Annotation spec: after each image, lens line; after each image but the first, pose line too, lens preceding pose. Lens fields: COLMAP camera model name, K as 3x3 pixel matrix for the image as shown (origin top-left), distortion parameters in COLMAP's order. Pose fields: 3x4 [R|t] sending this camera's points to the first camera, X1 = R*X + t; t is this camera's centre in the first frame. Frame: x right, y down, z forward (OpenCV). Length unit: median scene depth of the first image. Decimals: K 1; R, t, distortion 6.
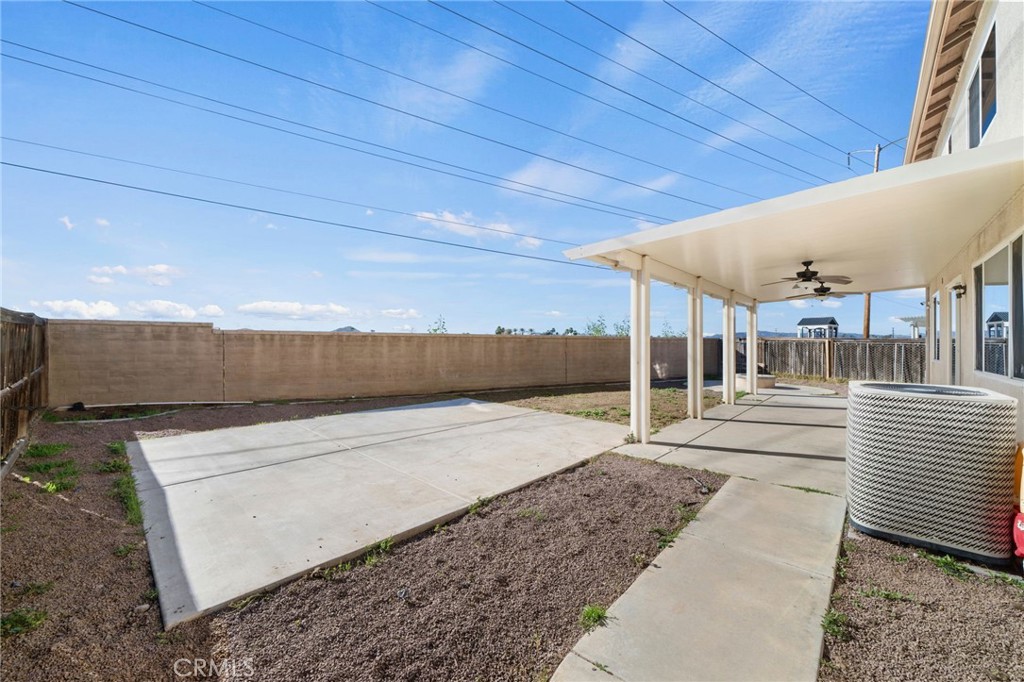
lens RADIAL K [[399.4, 0, 510.8], [0, 399.4, 339.7], [0, 0, 1]] dist [0.000266, -0.000033]
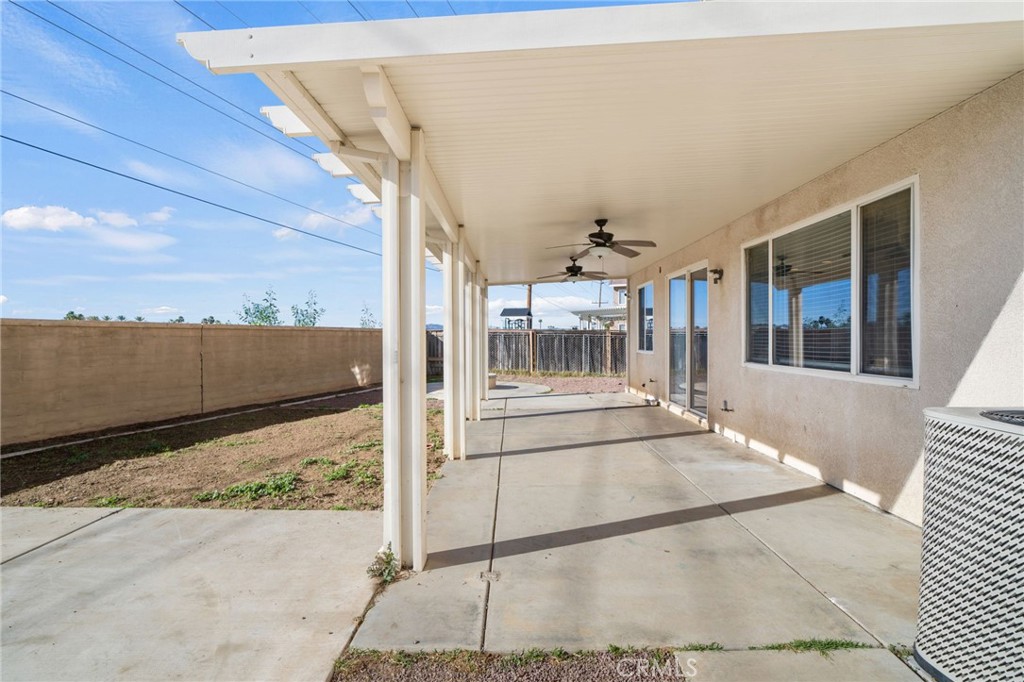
lens RADIAL K [[454.7, 0, 509.7], [0, 454.7, 337.3], [0, 0, 1]] dist [-0.000178, -0.000066]
pose [[0.745005, -0.008857, 0.667000, 0.041037], [0.002586, 0.999943, 0.010389, 0.003250], [-0.667054, -0.006015, 0.744986, 0.275912]]
